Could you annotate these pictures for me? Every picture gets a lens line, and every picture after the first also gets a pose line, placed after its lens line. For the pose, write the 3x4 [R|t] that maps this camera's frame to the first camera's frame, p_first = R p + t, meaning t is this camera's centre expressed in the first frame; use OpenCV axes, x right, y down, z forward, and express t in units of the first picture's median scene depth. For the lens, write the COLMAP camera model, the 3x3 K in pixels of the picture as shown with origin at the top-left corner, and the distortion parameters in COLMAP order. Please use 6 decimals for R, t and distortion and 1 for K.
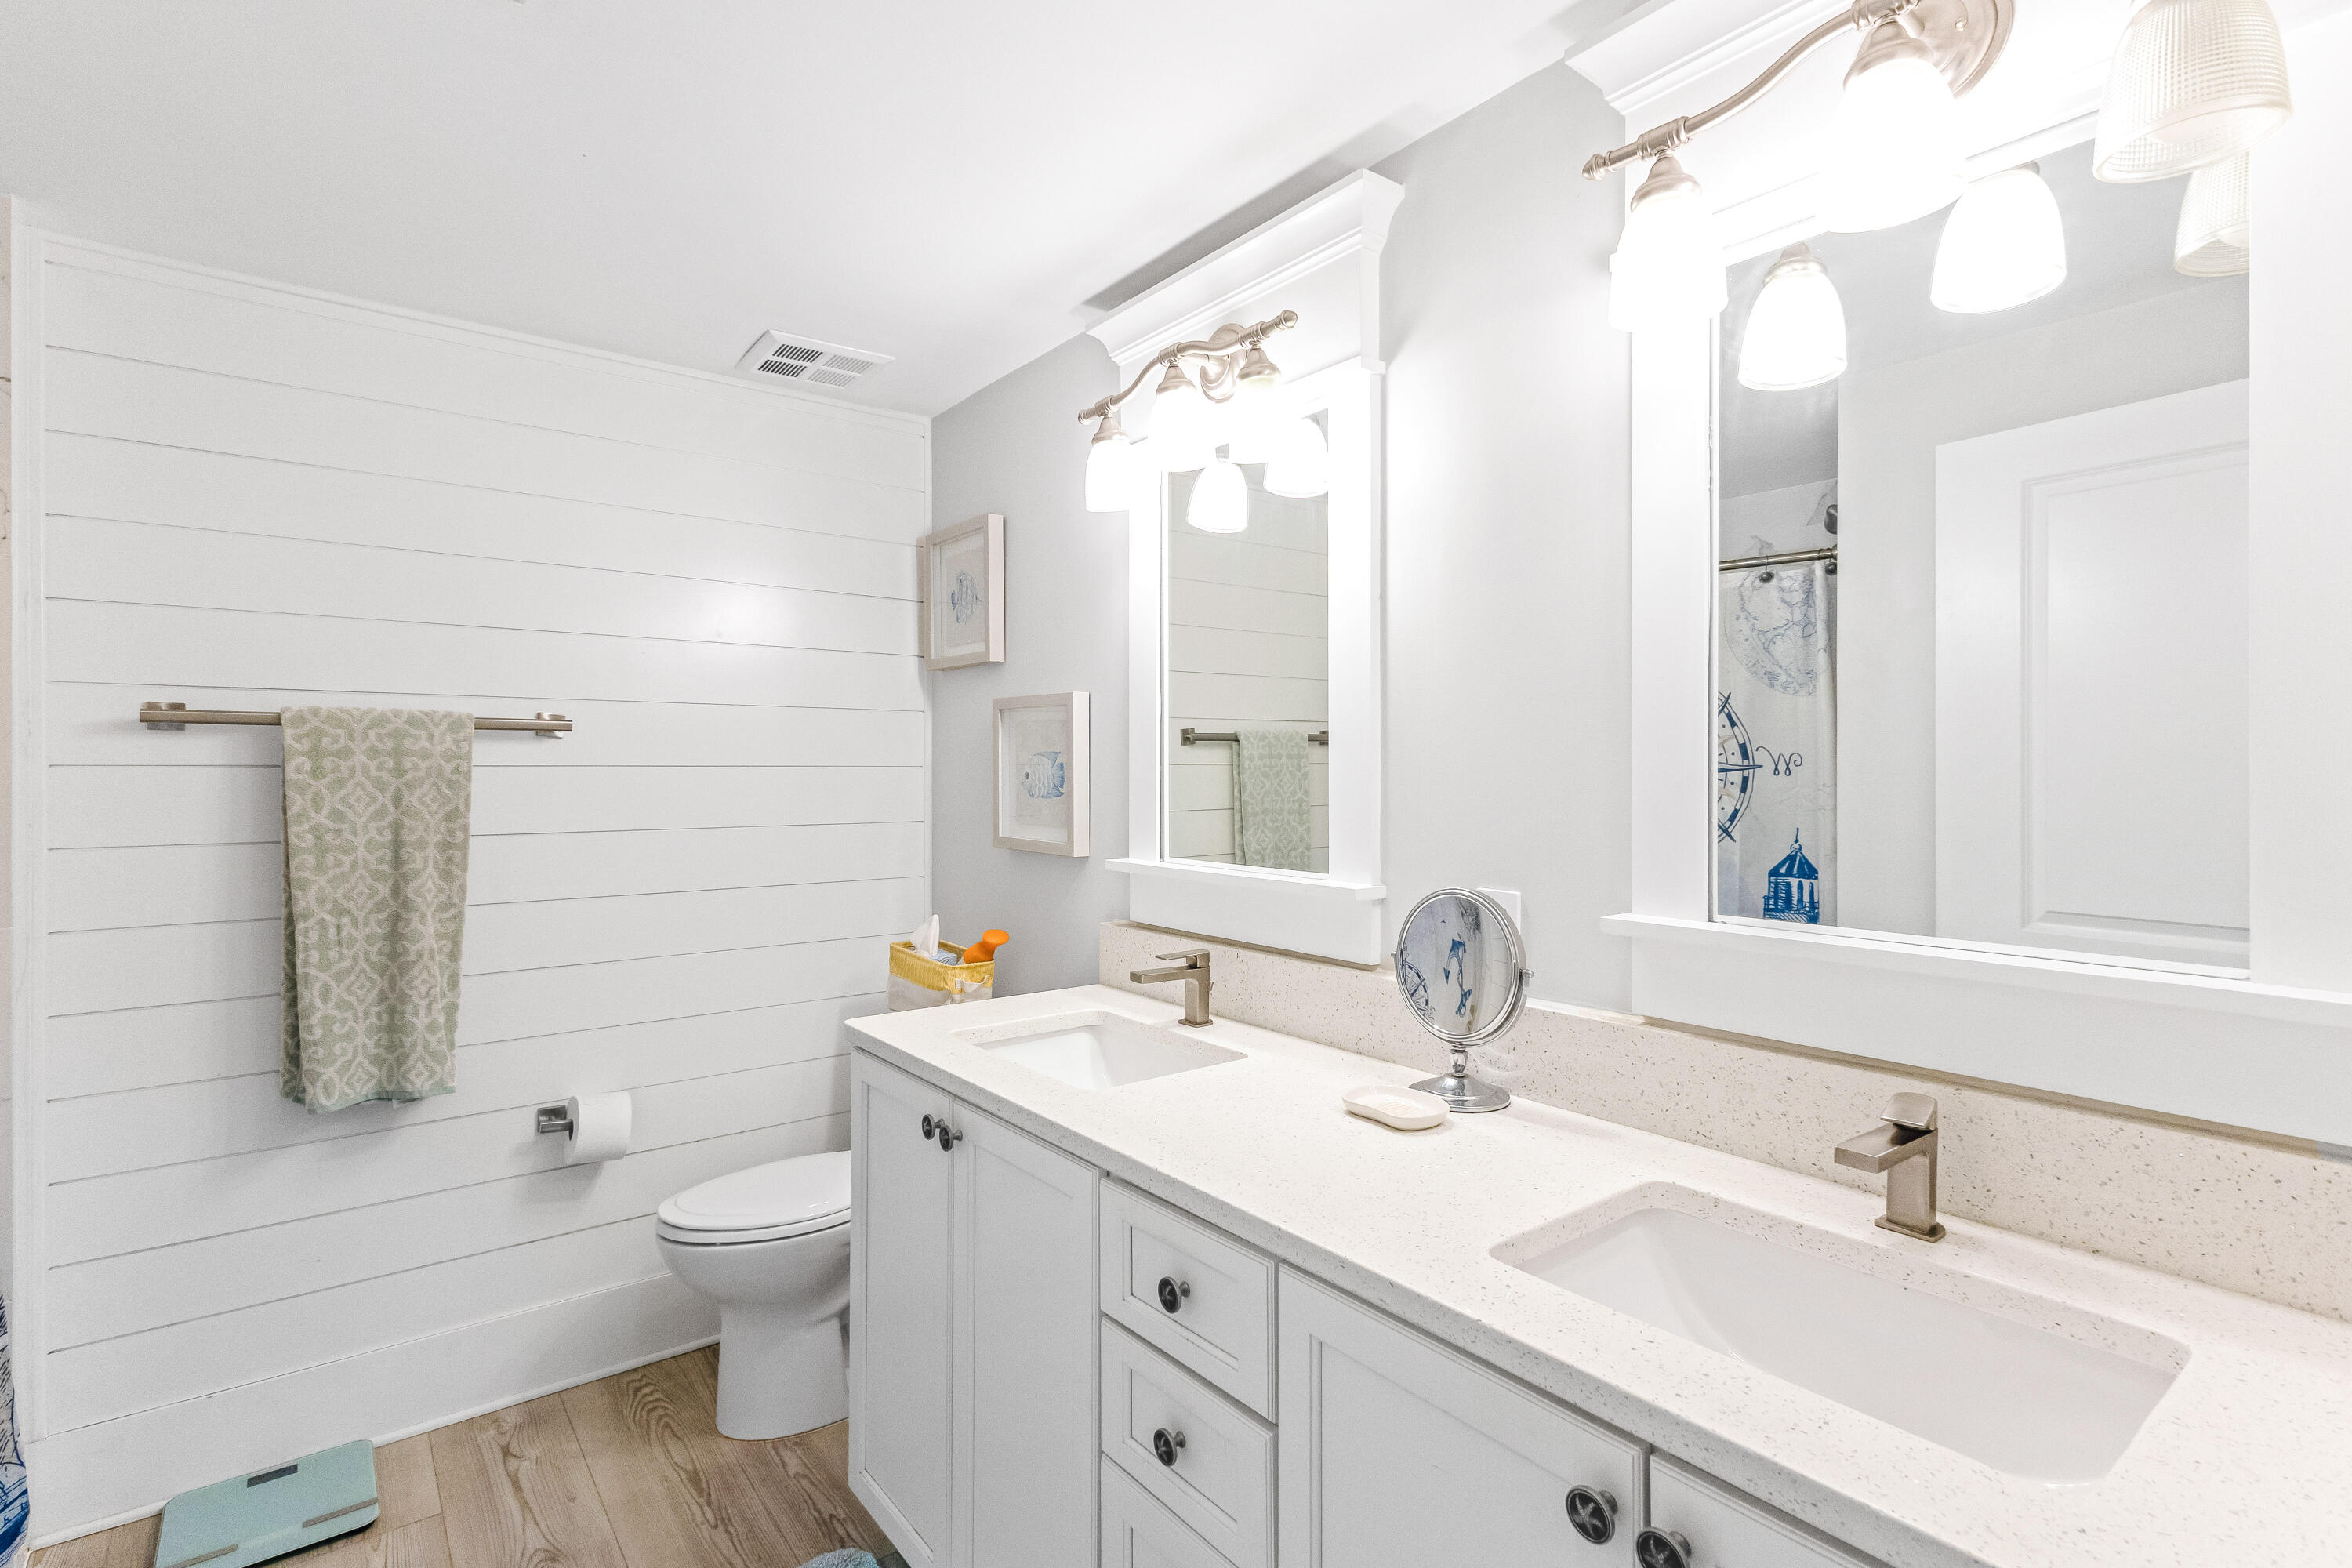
lens RADIAL K [[1110.0, 0, 1176.0], [0, 1110.0, 784.0], [0, 0, 1]] dist [0.013302, -0.000135]
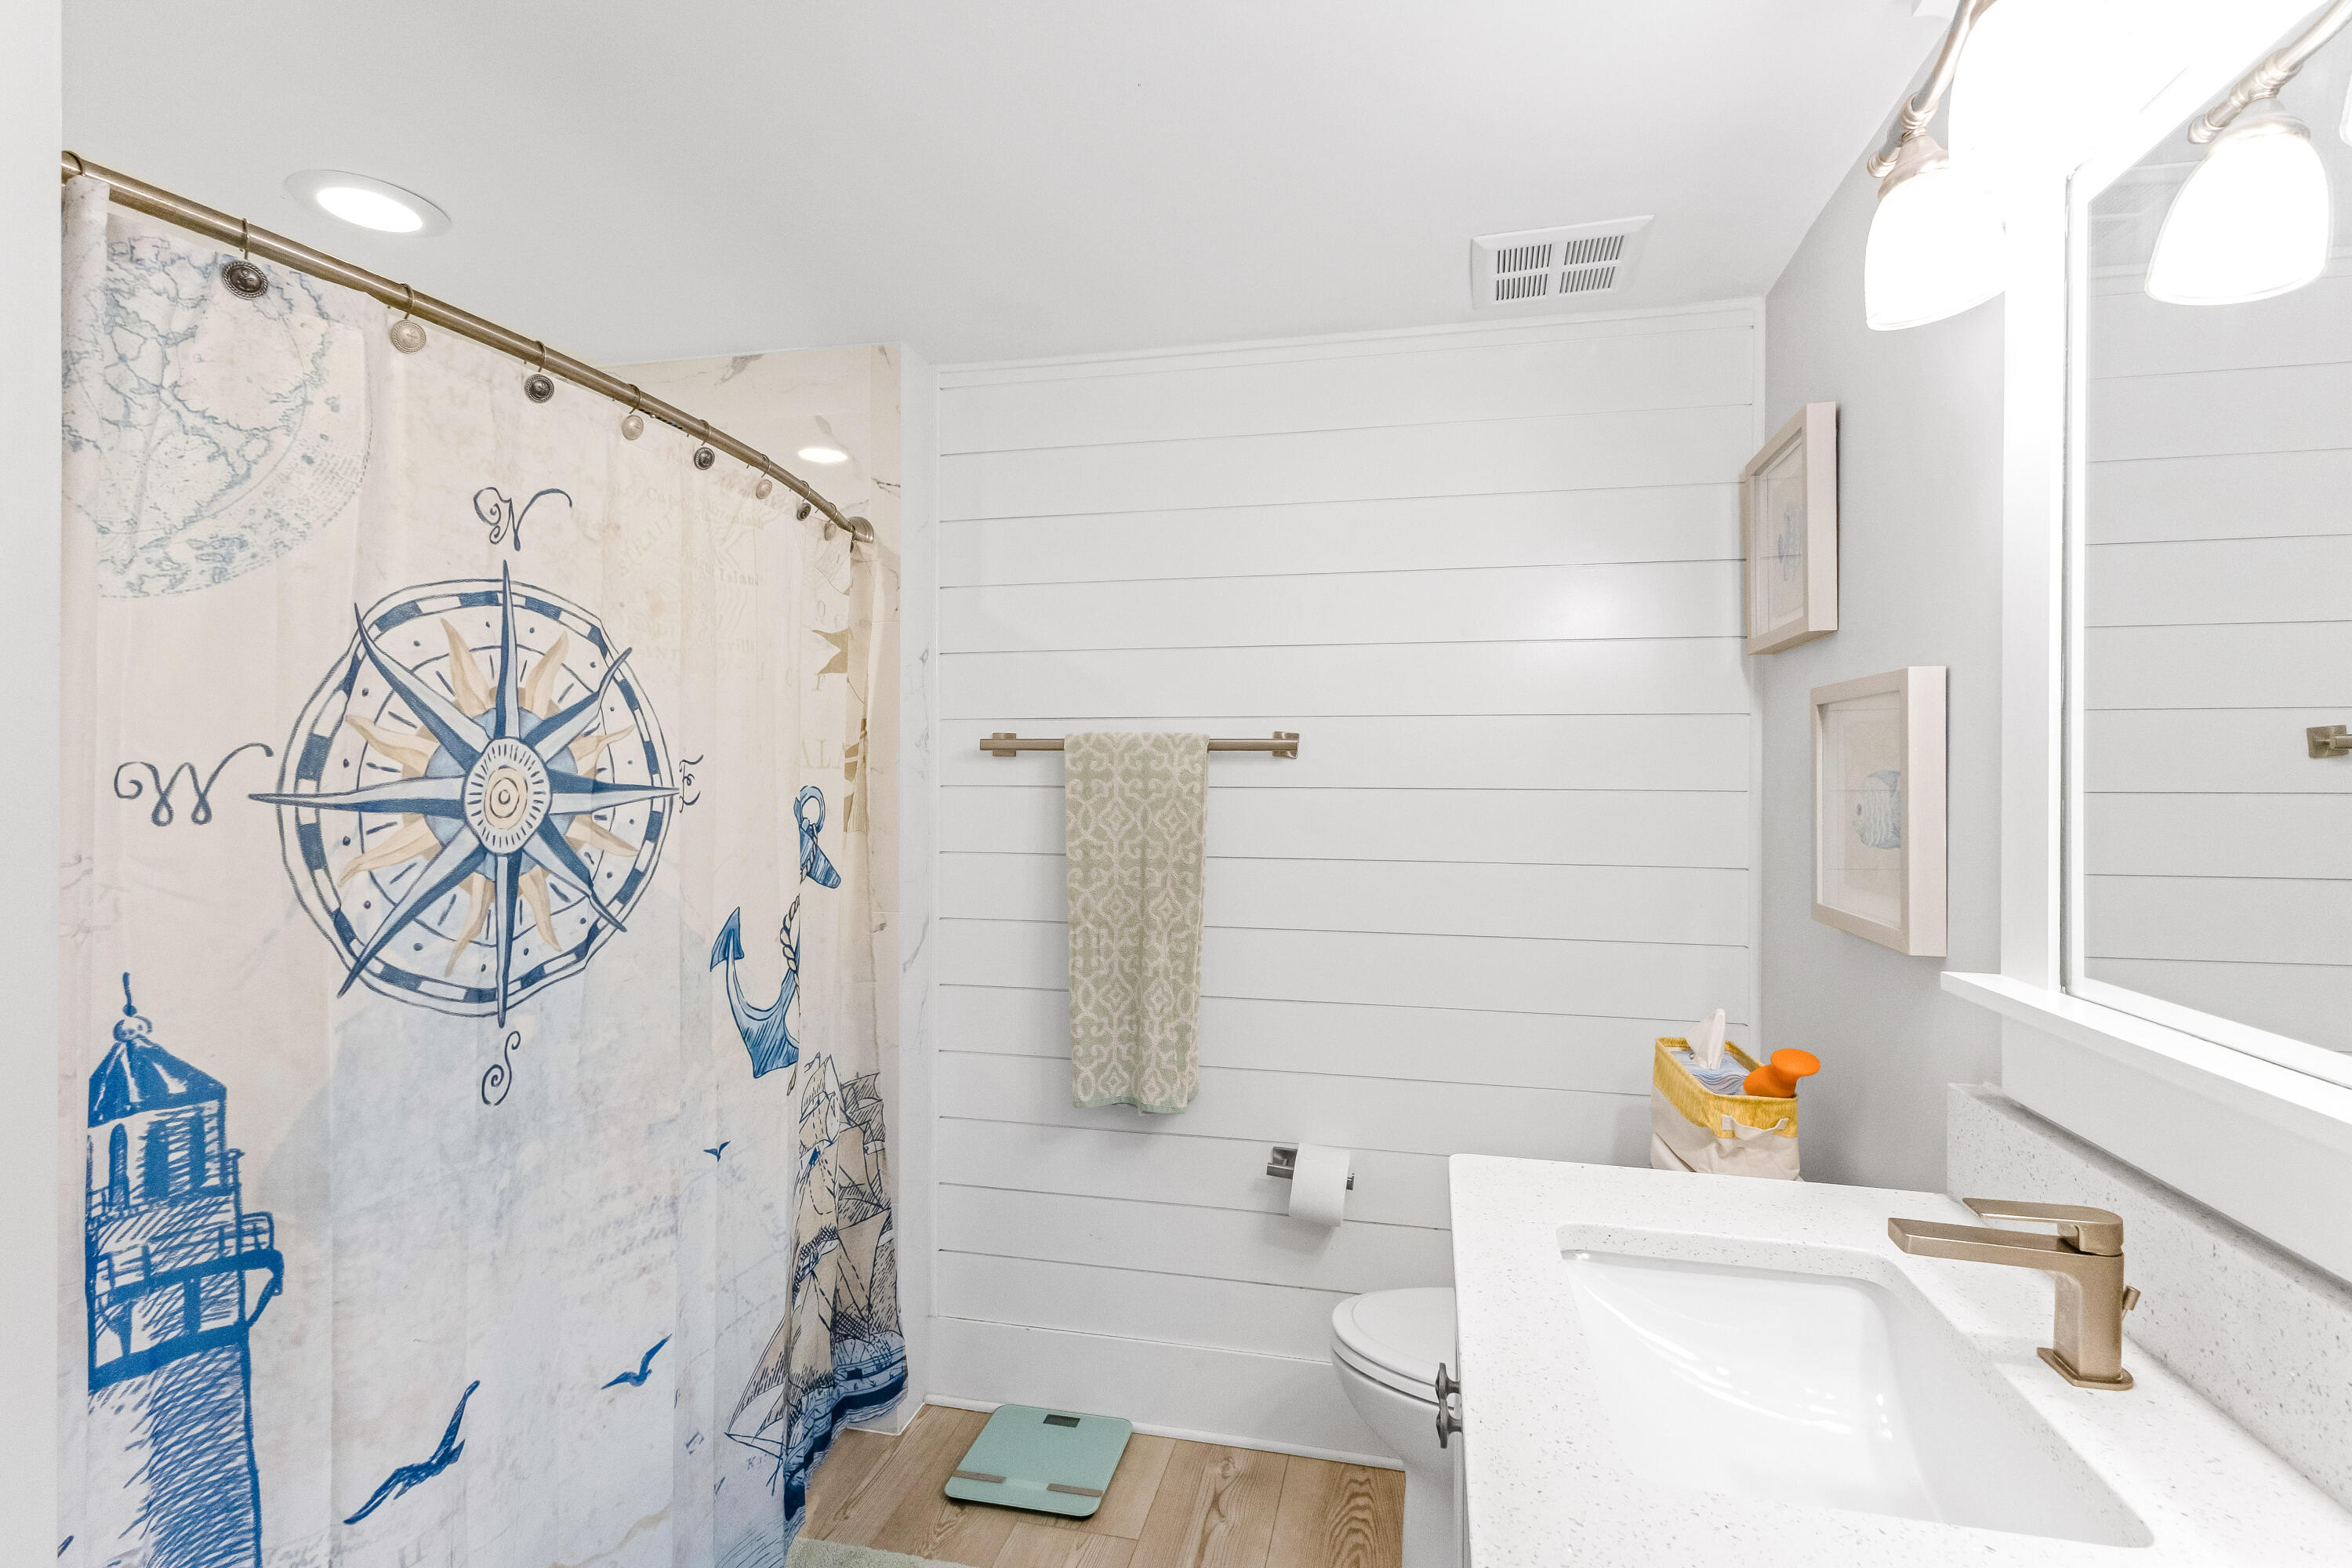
lens RADIAL K [[1110.0, 0, 1176.0], [0, 1110.0, 784.0], [0, 0, 1]] dist [0.013302, -0.000135]
pose [[0.642318, 0.007708, -0.766399, 0.112748], [-0.017678, 0.999832, -0.004761, -0.014798], [0.766234, 0.016606, 0.642347, 0.358115]]
